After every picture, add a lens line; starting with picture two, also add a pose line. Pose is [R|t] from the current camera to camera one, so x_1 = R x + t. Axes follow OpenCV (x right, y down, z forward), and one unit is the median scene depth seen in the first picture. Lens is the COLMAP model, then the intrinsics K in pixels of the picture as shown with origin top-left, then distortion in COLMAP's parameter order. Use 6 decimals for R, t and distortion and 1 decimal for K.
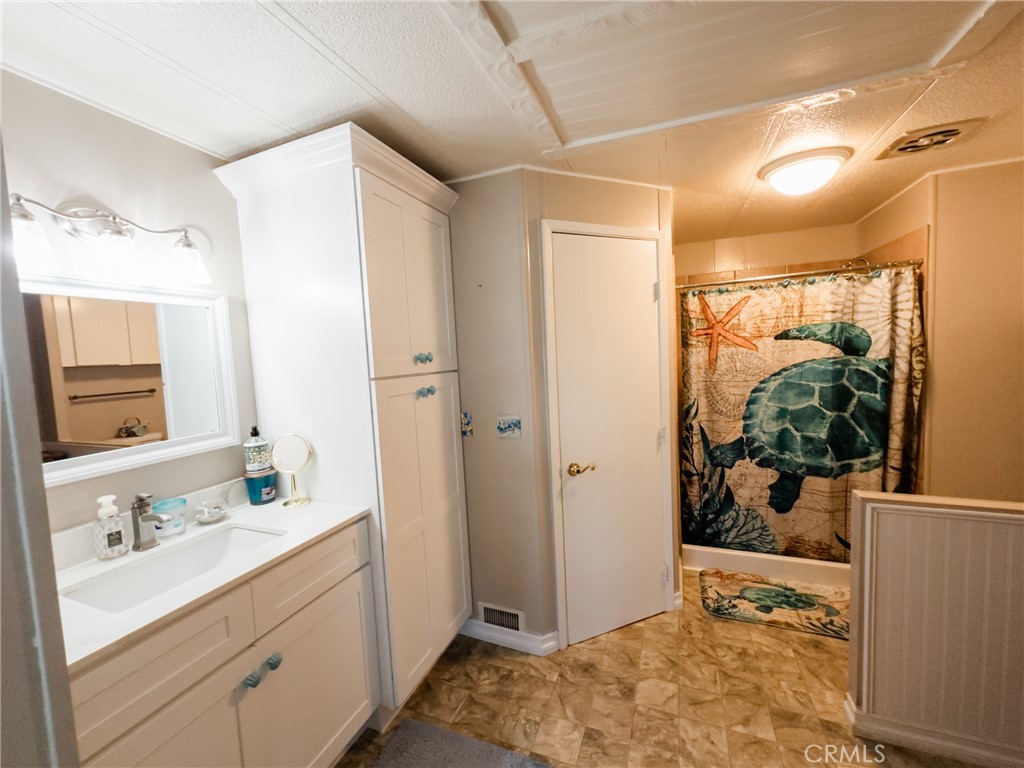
lens RADIAL K [[410.6, 0, 510.4], [0, 410.6, 383.7], [0, 0, 1]] dist [-0.002894, -0.000061]
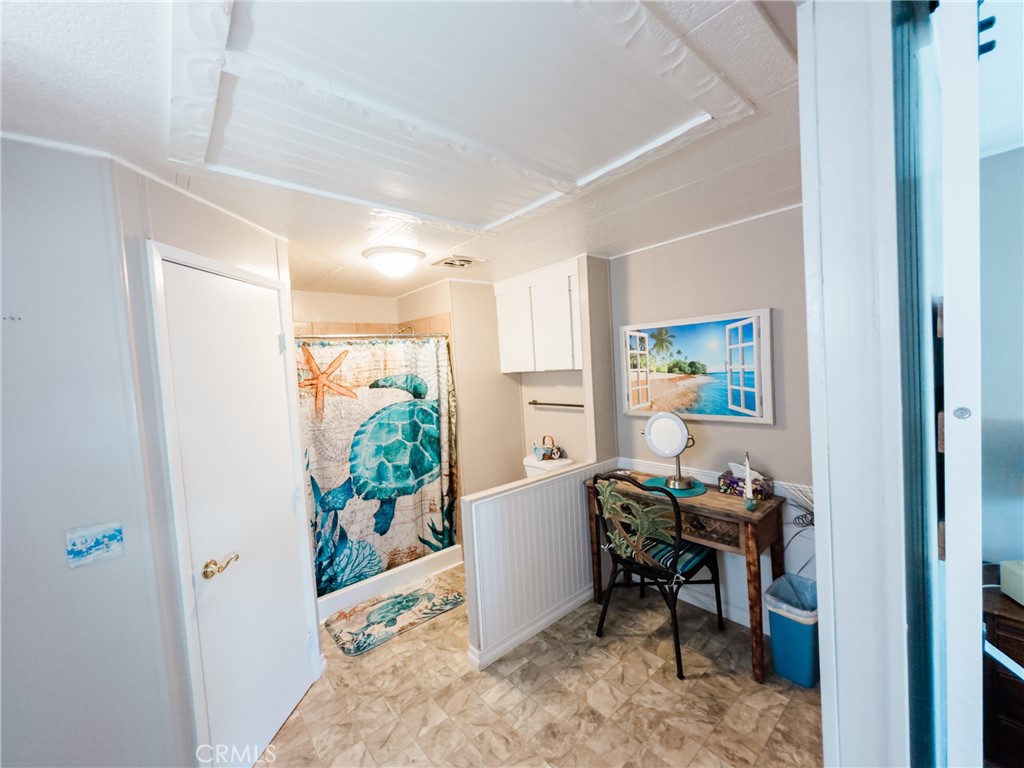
lens RADIAL K [[410.6, 0, 510.4], [0, 410.6, 383.7], [0, 0, 1]] dist [-0.002894, -0.000061]
pose [[0.462298, -0.023482, 0.886414, -0.217275], [0.103099, 0.994293, -0.027430, -0.048000], [-0.880711, 0.104070, 0.462080, 0.100310]]
